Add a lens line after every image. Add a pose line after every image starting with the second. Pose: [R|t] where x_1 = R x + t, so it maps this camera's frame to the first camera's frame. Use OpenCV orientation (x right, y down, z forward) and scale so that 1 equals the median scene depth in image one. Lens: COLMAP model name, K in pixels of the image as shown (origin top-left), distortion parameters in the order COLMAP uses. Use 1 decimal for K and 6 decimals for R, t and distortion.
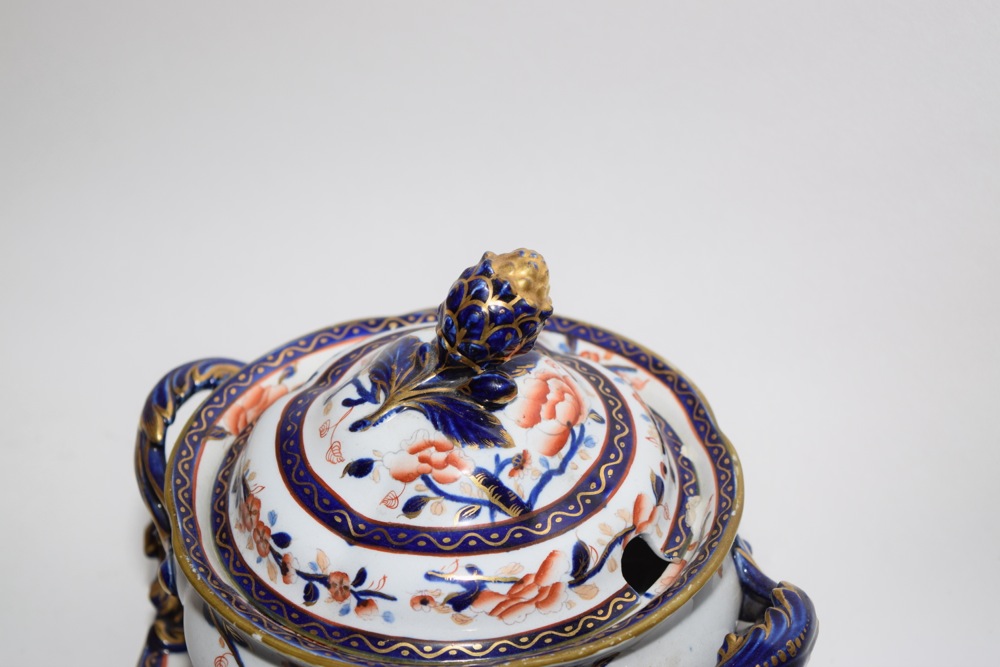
lens RADIAL K [[2207.4, 0, 500.0], [0, 2207.4, 333.5], [0, 0, 1]] dist [0.037519, 0.260910]
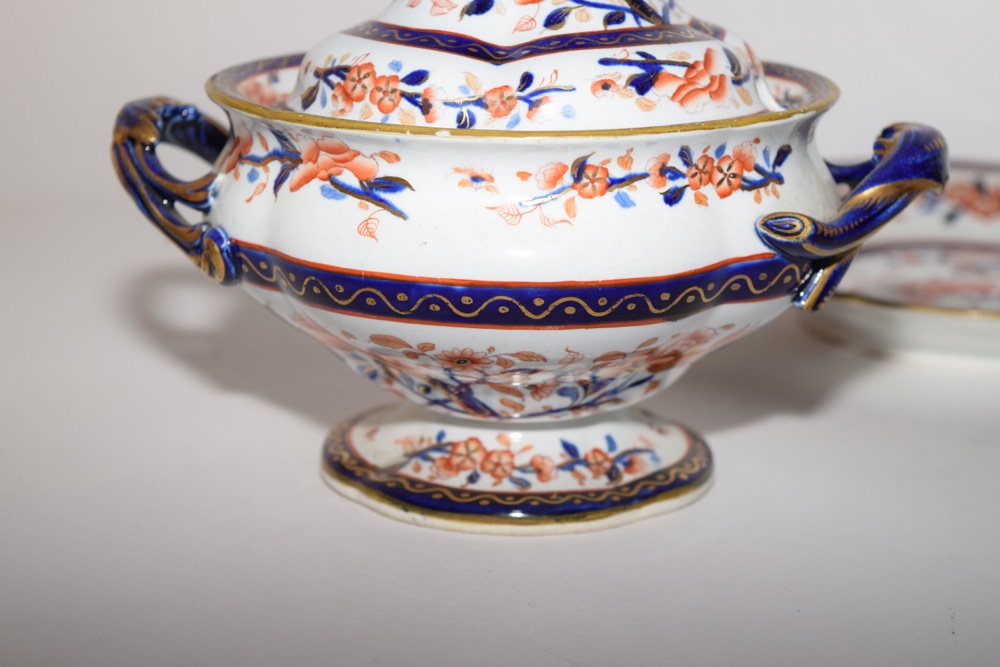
lens RADIAL K [[2207.4, 0, 500.0], [0, 2207.4, 333.5], [0, 0, 1]] dist [0.037519, 0.260910]
pose [[0.924484, -0.092517, 0.369825, -0.410411], [0.218408, 0.923650, -0.314910, 0.480995], [-0.312454, 0.371902, 0.874106, 0.254473]]
